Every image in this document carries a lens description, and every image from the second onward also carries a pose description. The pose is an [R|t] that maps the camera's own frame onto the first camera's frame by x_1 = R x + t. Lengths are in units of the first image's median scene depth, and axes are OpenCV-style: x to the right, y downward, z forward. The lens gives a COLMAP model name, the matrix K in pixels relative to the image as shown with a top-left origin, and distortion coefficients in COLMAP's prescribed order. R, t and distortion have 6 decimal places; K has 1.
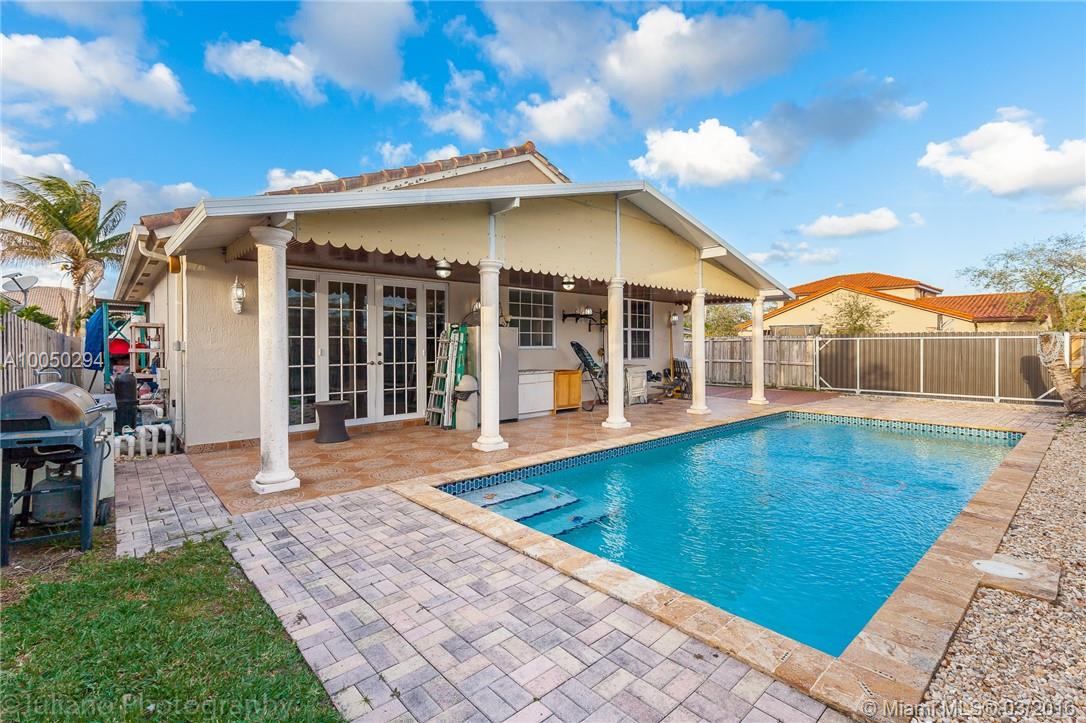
lens RADIAL K [[489.5, 0, 545.0], [0, 489.5, 357.8], [0, 0, 1]] dist [-0.014845, -0.000733]
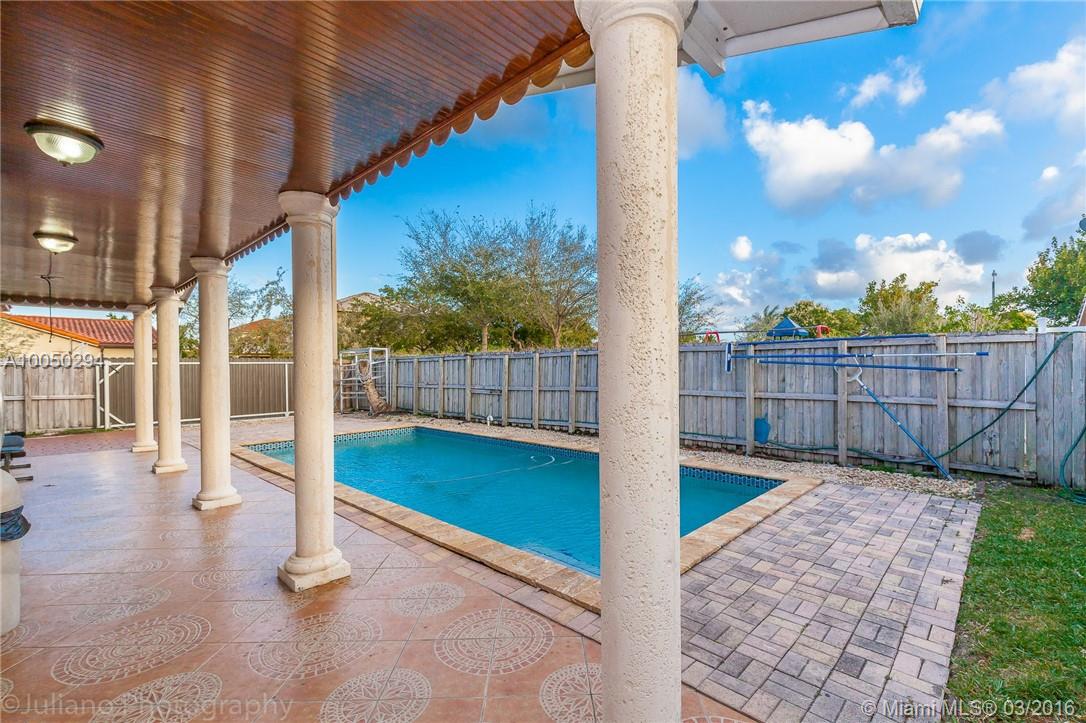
lens RADIAL K [[489.5, 0, 541.1], [0, 489.5, 365.3], [0, 0, 1]] dist [-0.014845, -0.000733]
pose [[-0.060397, 0.002587, 0.998171, -1.170406], [0.037745, 0.999287, -0.000306, -0.042746], [-0.997461, 0.037657, -0.060452, 1.456095]]
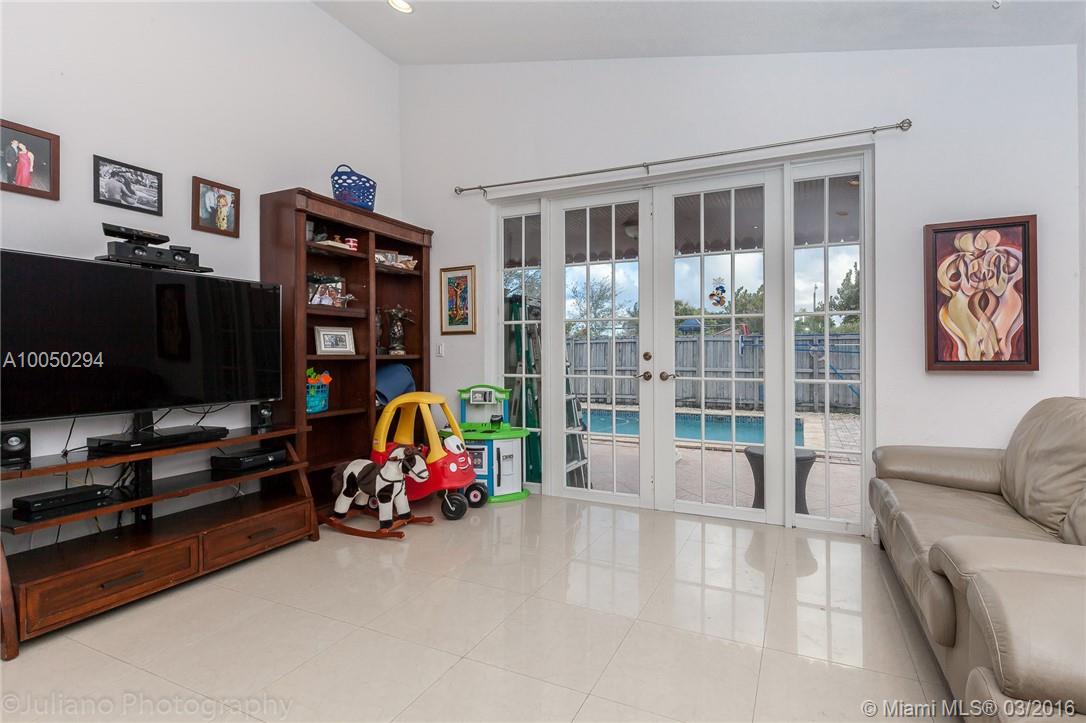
lens RADIAL K [[489.5, 0, 542.8], [0, 489.5, 356.7], [0, 0, 1]] dist [-0.014845, -0.000733]
pose [[-0.341563, -0.000933, 0.939858, -1.522651], [0.029479, 0.999497, 0.011705, -0.046525], [-0.939397, 0.031704, -0.341363, 2.450701]]
